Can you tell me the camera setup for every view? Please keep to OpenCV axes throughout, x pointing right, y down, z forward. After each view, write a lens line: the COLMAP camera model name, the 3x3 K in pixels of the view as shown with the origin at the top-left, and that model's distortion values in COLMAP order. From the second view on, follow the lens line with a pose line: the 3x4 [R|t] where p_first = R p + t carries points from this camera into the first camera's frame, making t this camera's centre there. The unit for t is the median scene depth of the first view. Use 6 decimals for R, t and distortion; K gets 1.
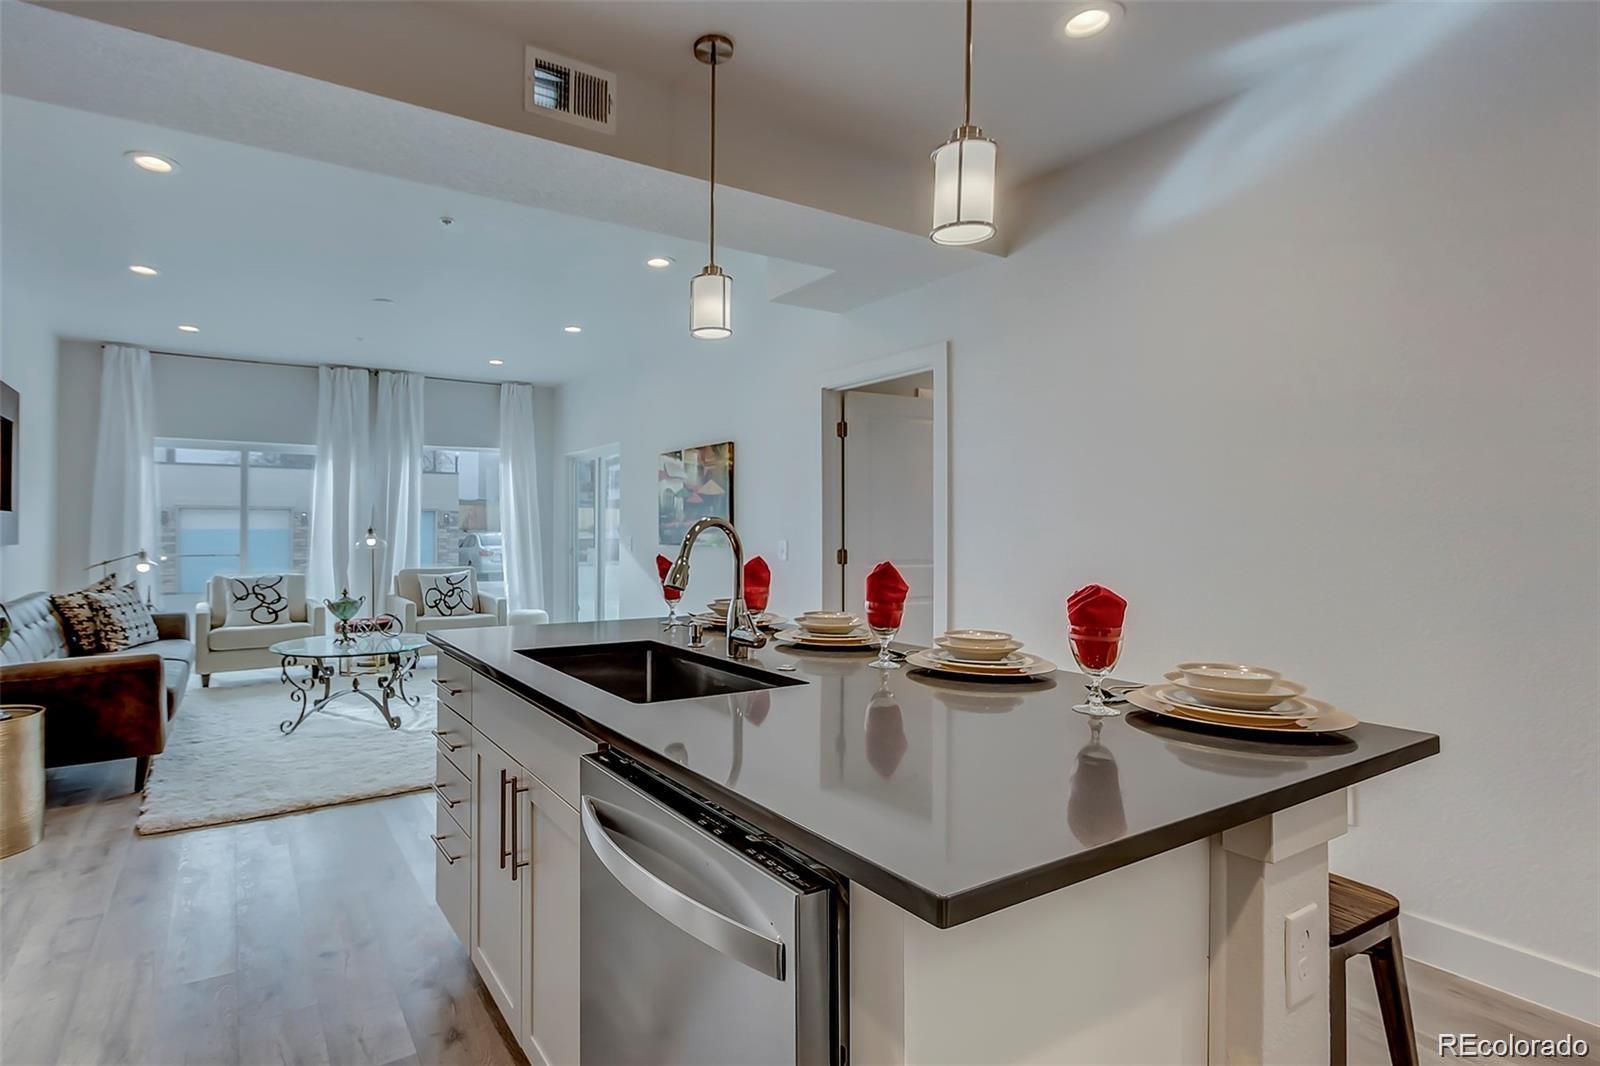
lens RADIAL K [[763.8, 0, 698.5], [0, 763.8, 512.4], [0, 0, 1]] dist [-0.014296, -0.002680]
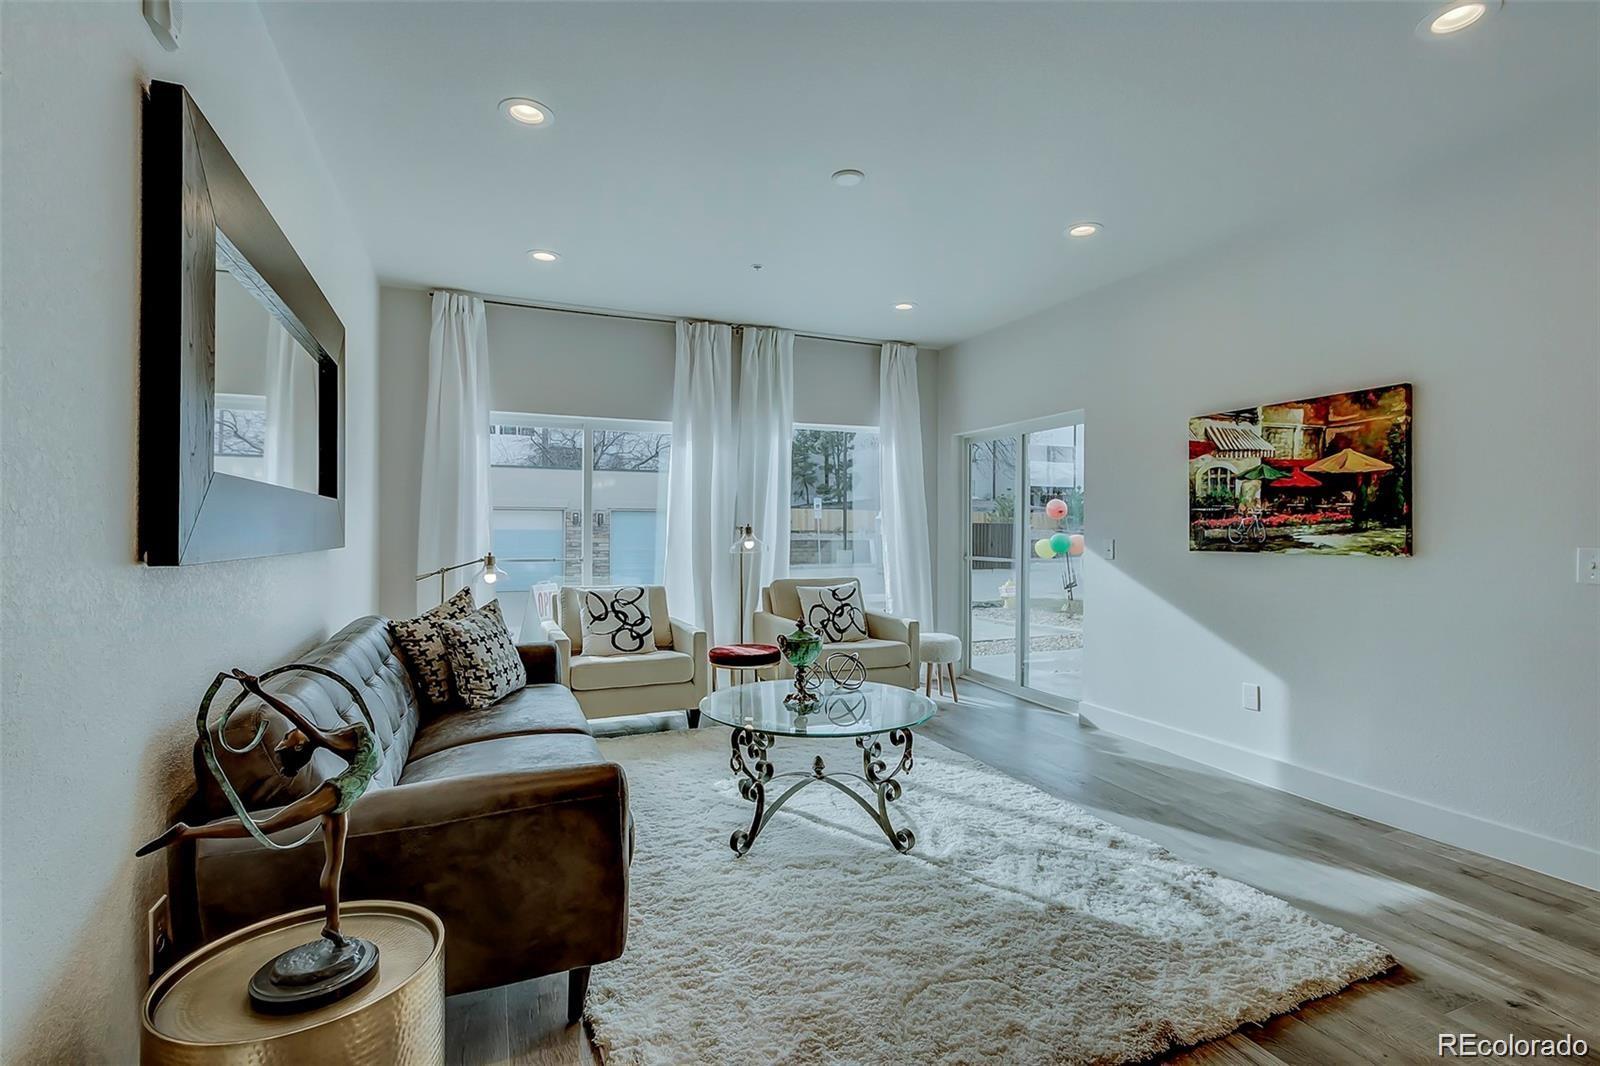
lens RADIAL K [[763.8, 0, 813.5], [0, 763.8, 518.6], [0, 0, 1]] dist [-0.014296, -0.002680]
pose [[0.988380, 0.002212, -0.151987, -0.297347], [-0.001413, 0.999985, 0.005366, 0.010278], [0.151997, -0.005088, 0.988368, 0.301682]]
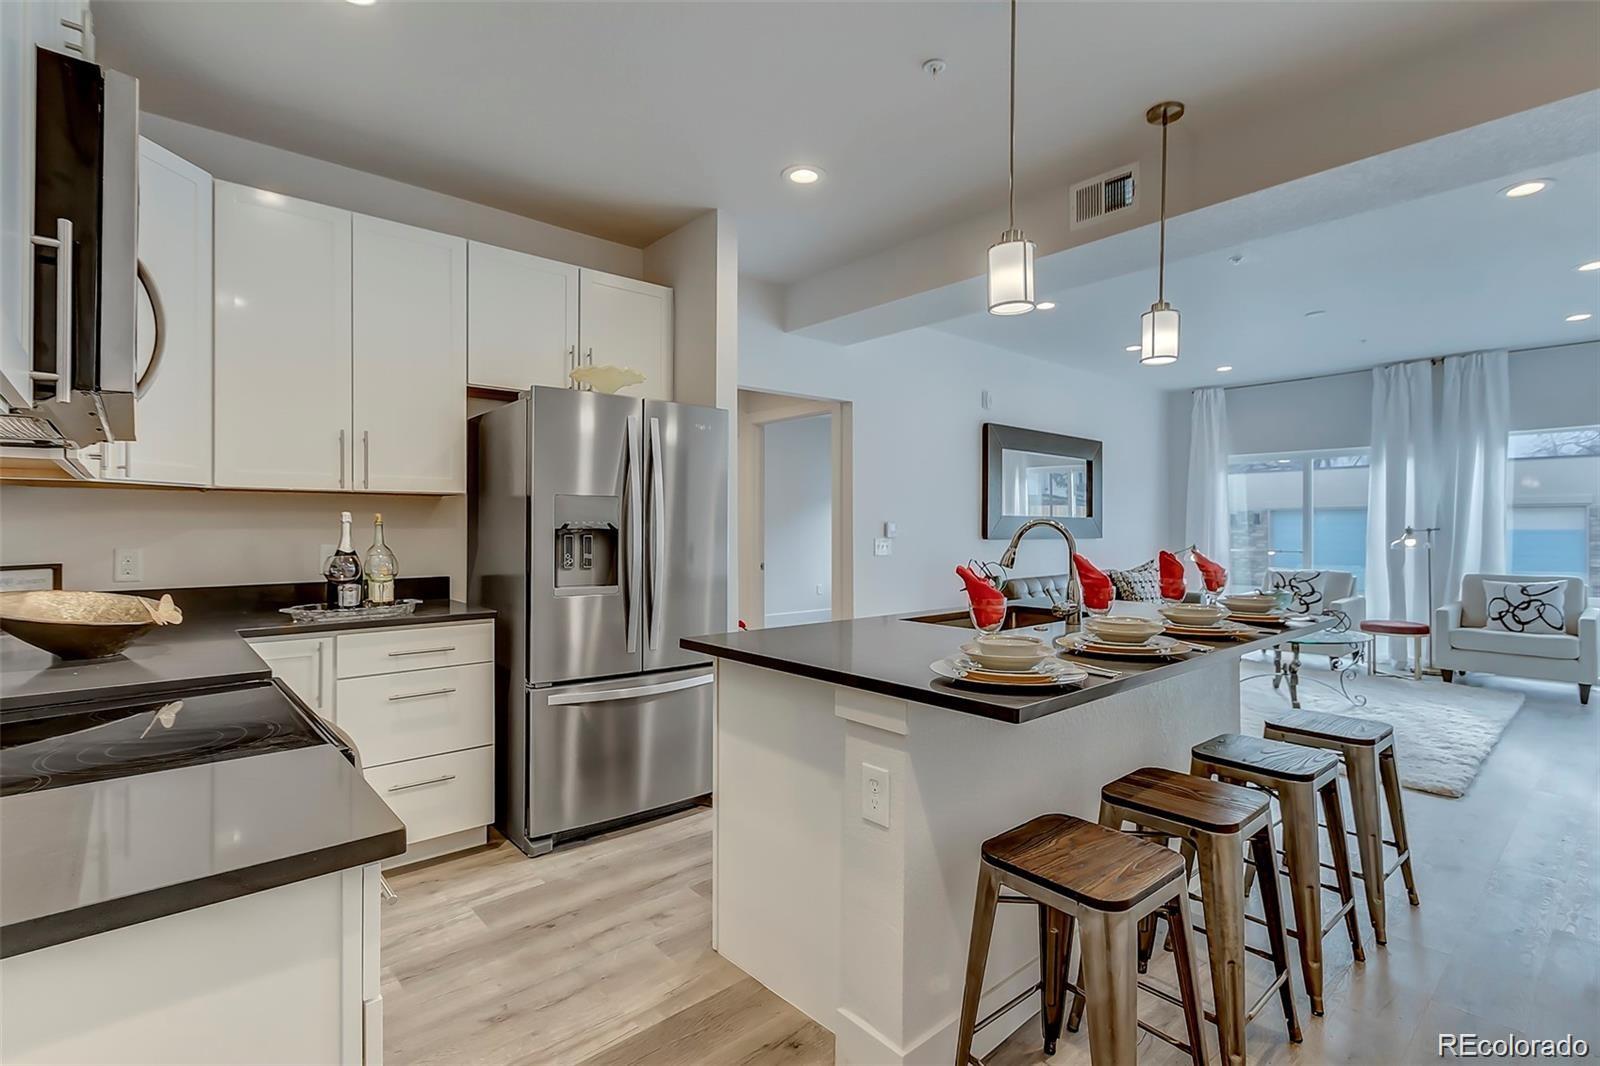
lens RADIAL K [[763.8, 0, 809.2], [0, 763.8, 523.4], [0, 0, 1]] dist [-0.014296, -0.002680]
pose [[0.169743, -0.006657, -0.985466, 0.453002], [0.017771, 0.999835, -0.003693, 0.005508], [0.985328, -0.016886, 0.169833, 0.108999]]
